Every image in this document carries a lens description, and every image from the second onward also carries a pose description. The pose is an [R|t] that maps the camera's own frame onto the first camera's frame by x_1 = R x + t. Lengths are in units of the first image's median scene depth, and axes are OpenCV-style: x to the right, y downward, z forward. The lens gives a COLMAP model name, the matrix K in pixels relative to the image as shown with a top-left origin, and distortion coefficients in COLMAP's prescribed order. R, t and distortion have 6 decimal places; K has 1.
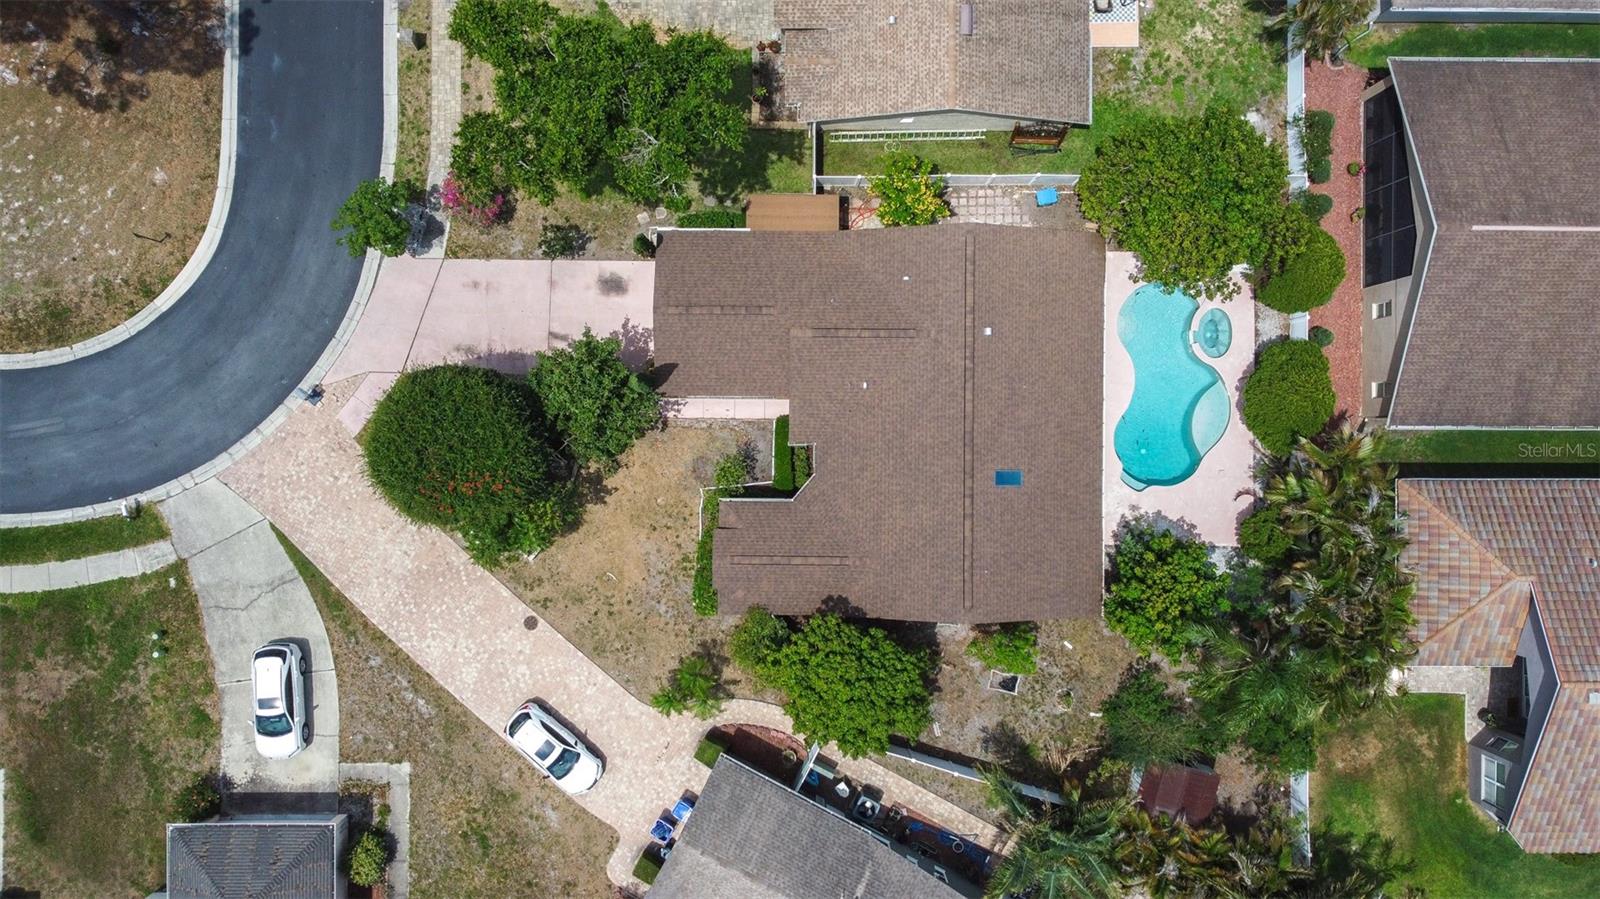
lens RADIAL K [[1209.5, 0, 794.9], [0, 1209.5, 444.6], [0, 0, 1]] dist [0.001022, -0.002692]
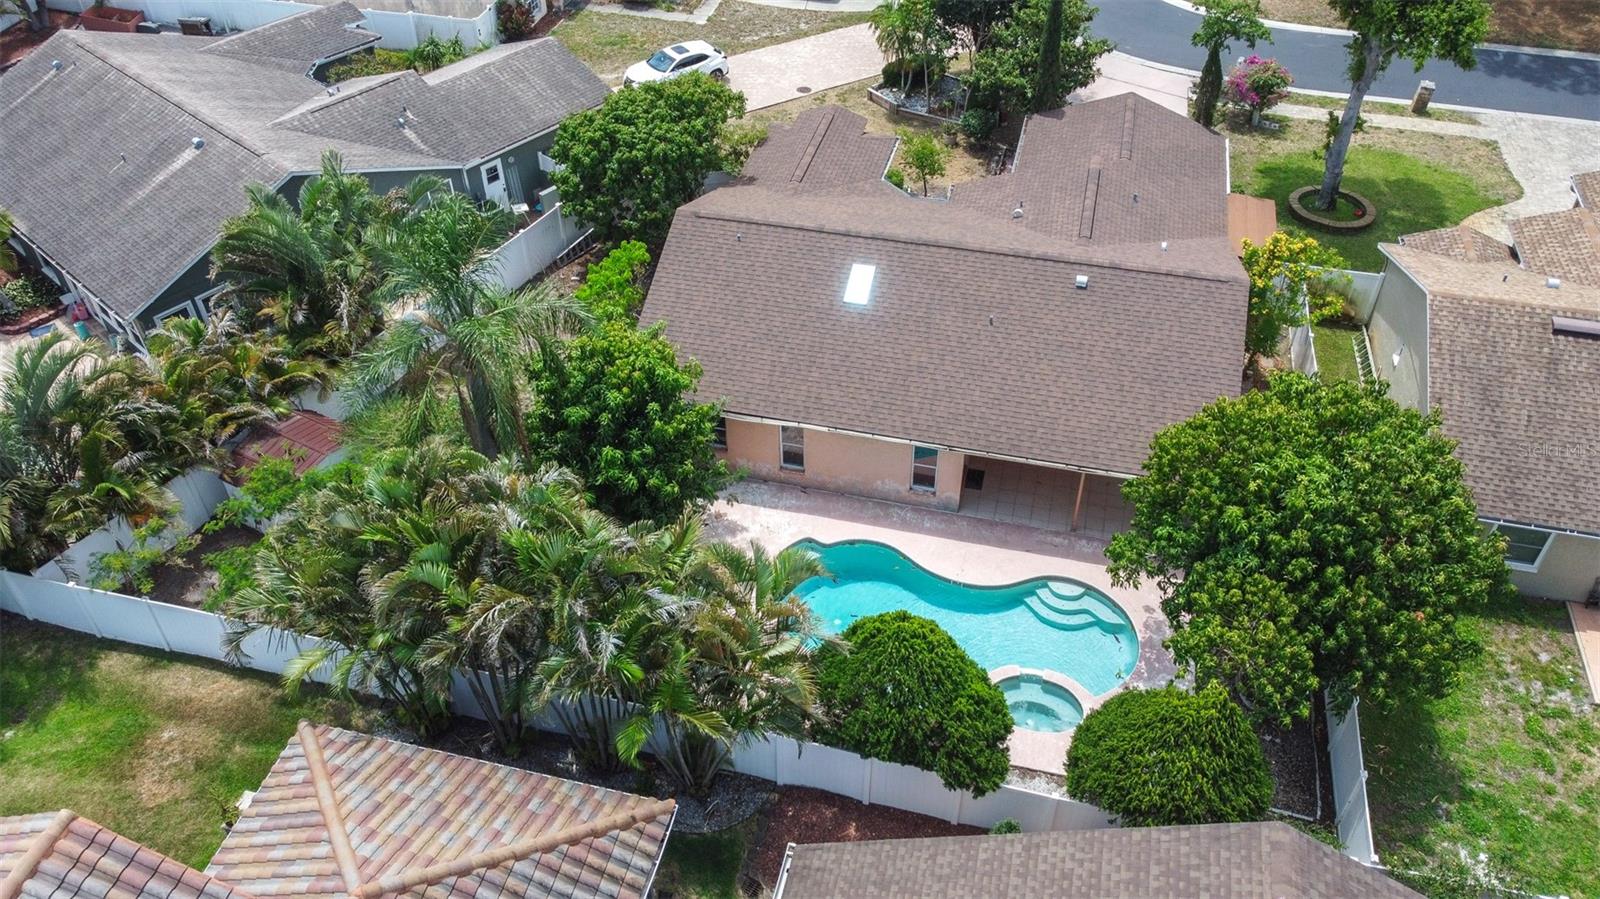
lens RADIAL K [[1212.3, 0, 796.3], [0, 1212.3, 445.3], [0, 0, 1]] dist [-0.005091, 0.003543]
pose [[-0.240036, 0.643496, -0.726839, 0.679938], [-0.970747, -0.154677, 0.183645, -0.070596], [0.005750, 0.749658, 0.661800, 0.566216]]
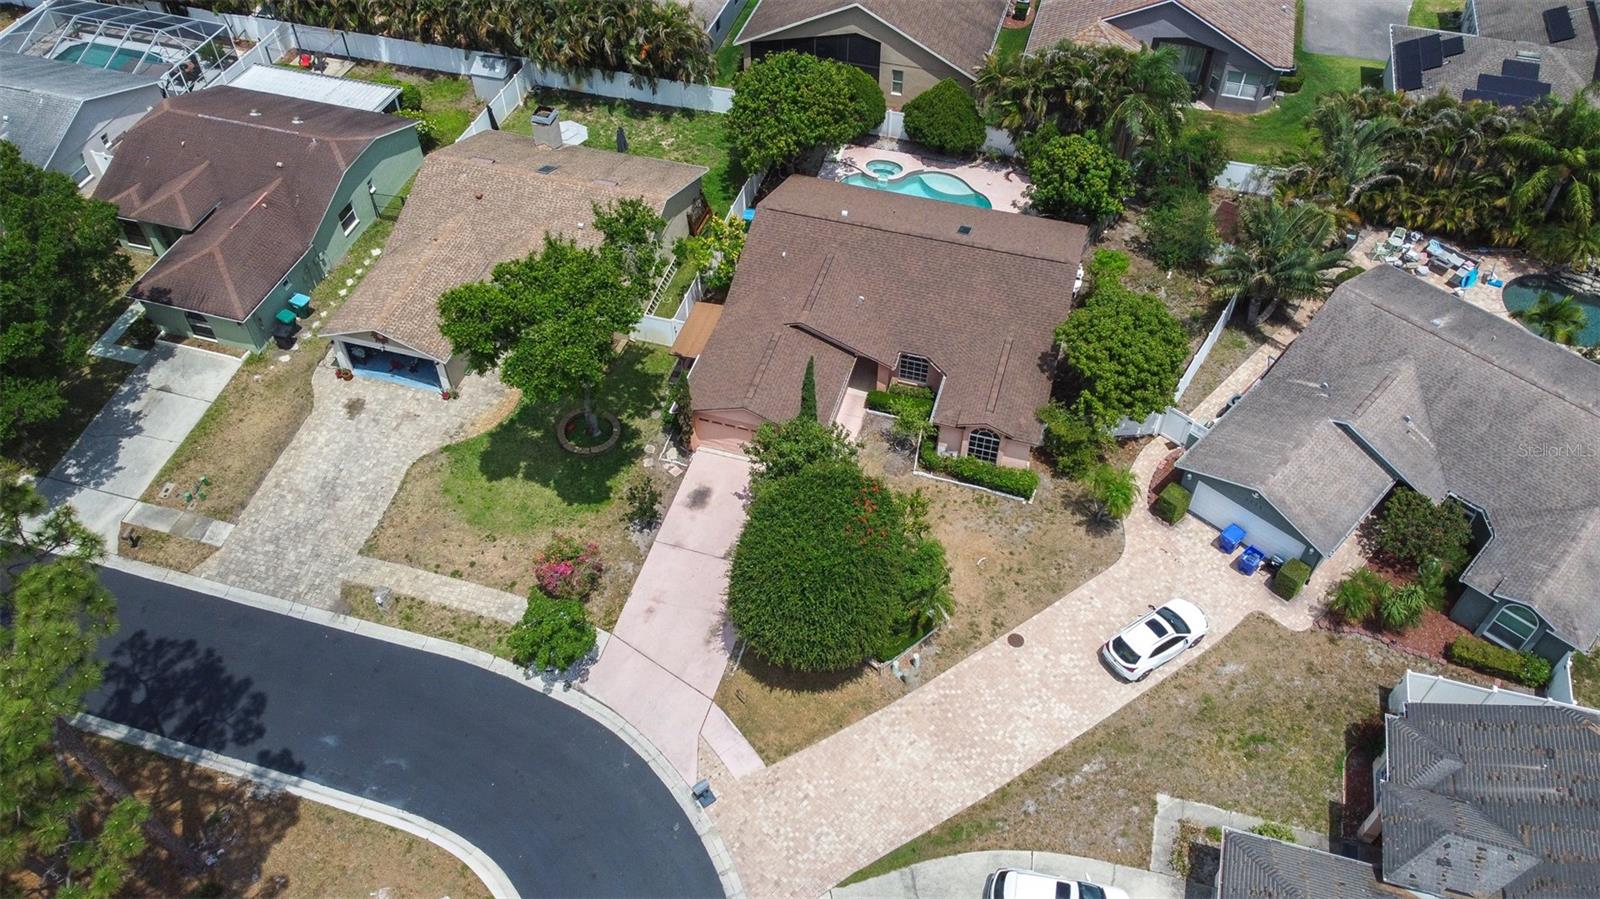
lens RADIAL K [[1218.2, 0, 794.4], [0, 1218.2, 445.9], [0, 0, 1]] dist [-0.001339, 0.000889]
pose [[0.282165, -0.717641, 0.636690, -0.750663], [0.959328, 0.205155, -0.193912, 0.135181], [0.008539, 0.665510, 0.746340, 0.205406]]
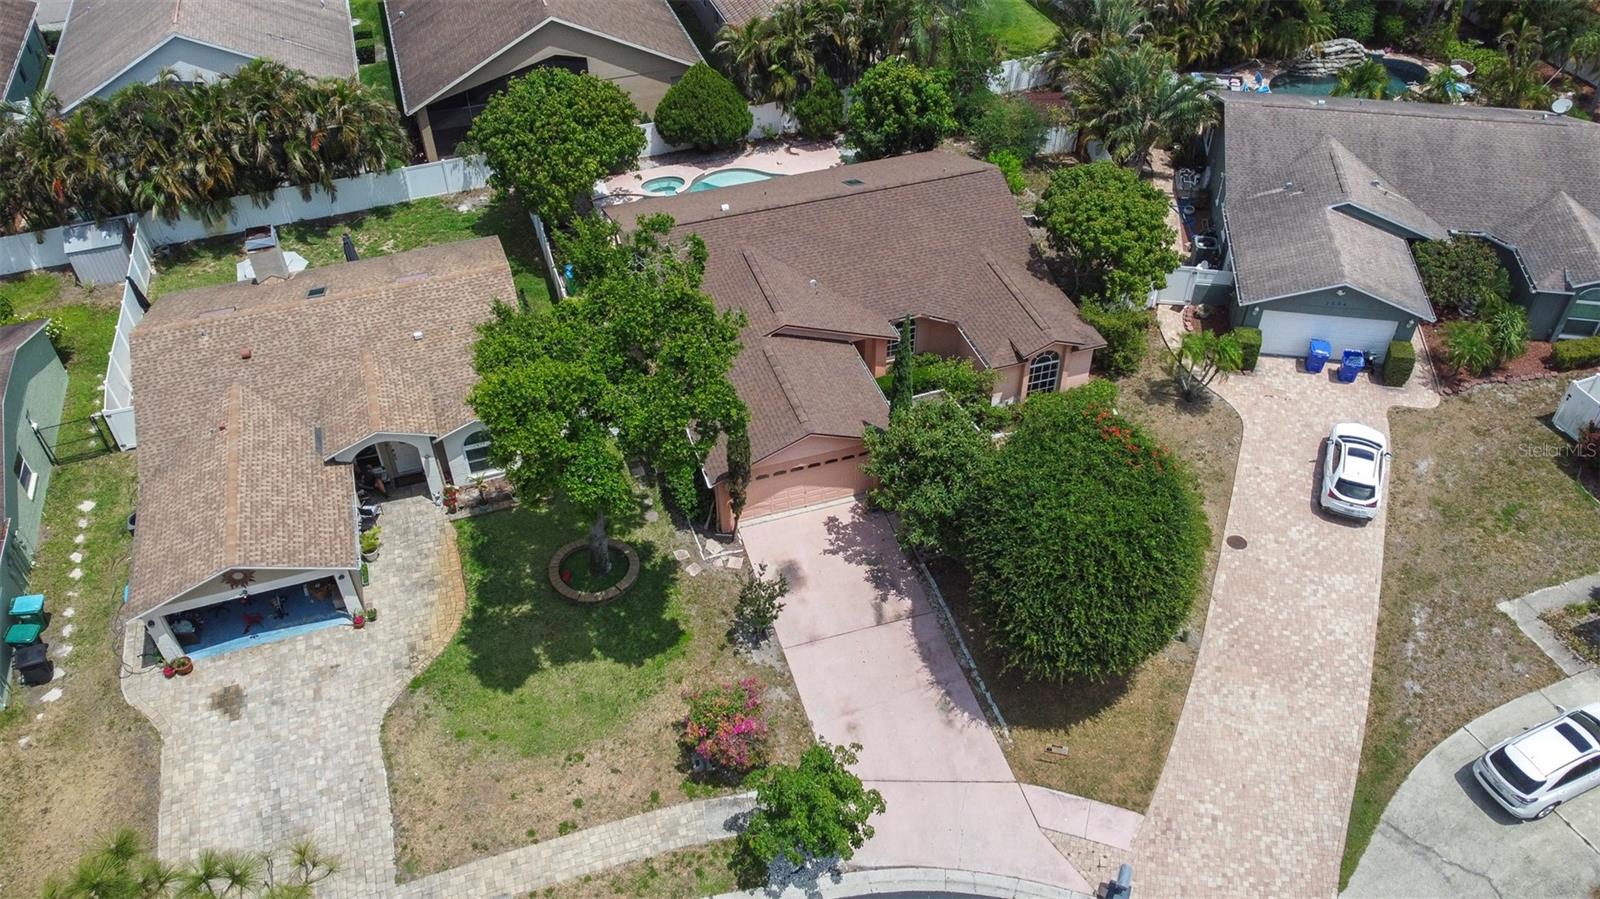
lens RADIAL K [[1220.7, 0, 795.3], [0, 1220.7, 443.8], [0, 0, 1]] dist [-0.006588, 0.005446]
pose [[-0.315671, -0.631317, 0.708372, -0.642223], [0.948782, -0.220068, 0.226676, -0.283978], [0.012786, 0.743646, 0.668452, 0.426217]]
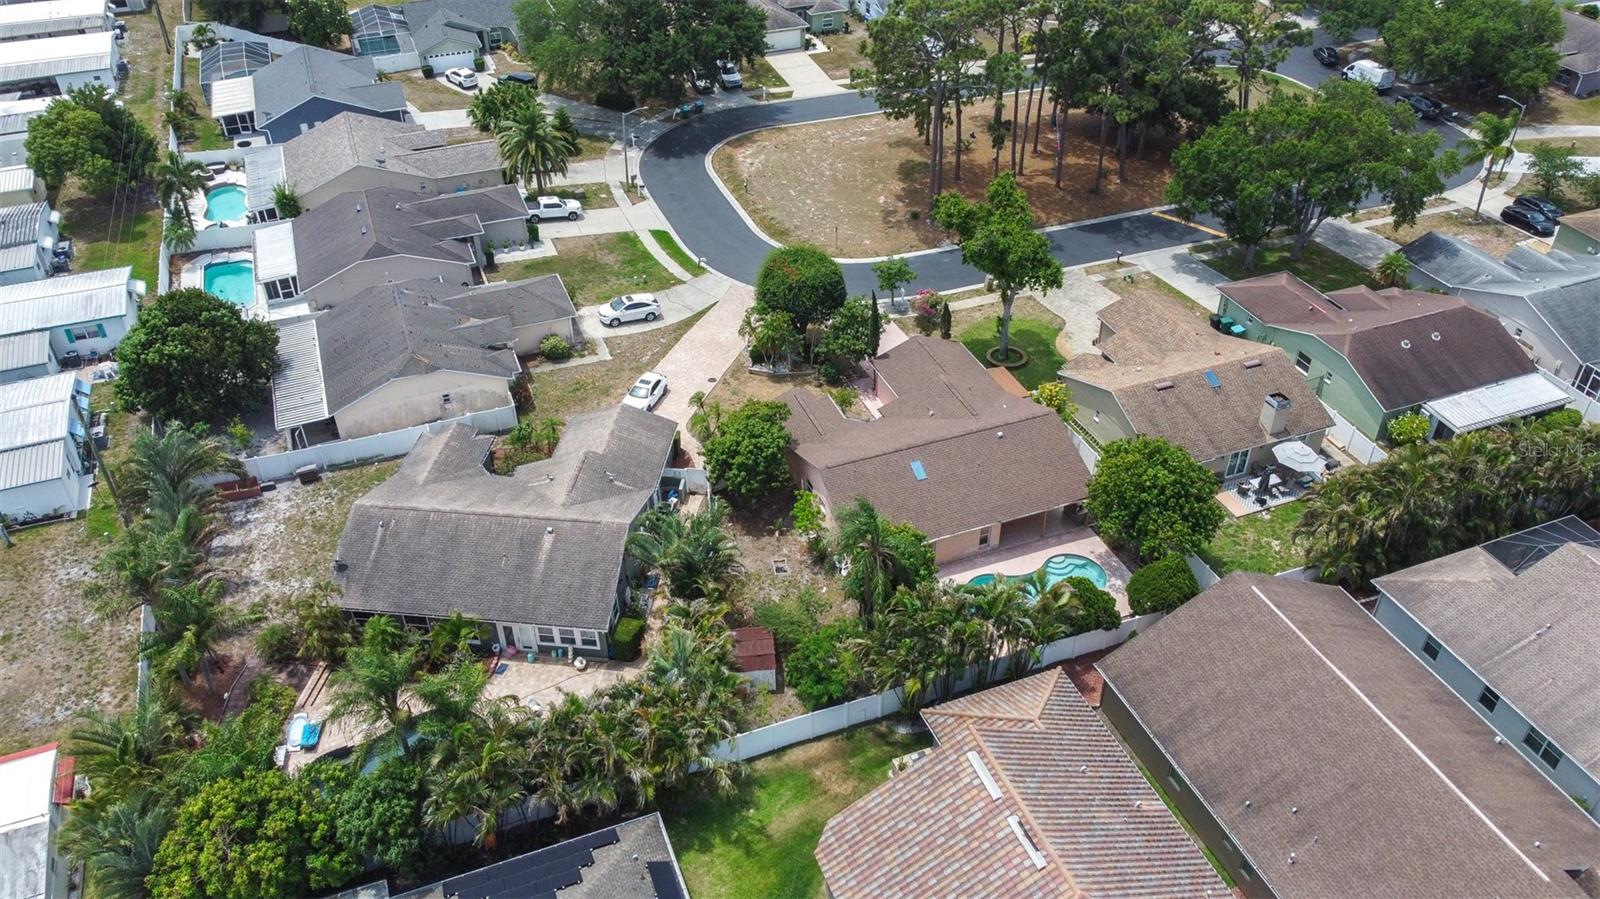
lens RADIAL K [[1205.0, 0, 790.2], [0, 1205.0, 448.2], [0, 0, 1]] dist [0.001980, -0.001141]
pose [[0.360846, 0.549580, -0.753493, 1.110632], [-0.932563, 0.221978, -0.284697, 0.536868], [0.010795, 0.805412, 0.592617, 0.100401]]
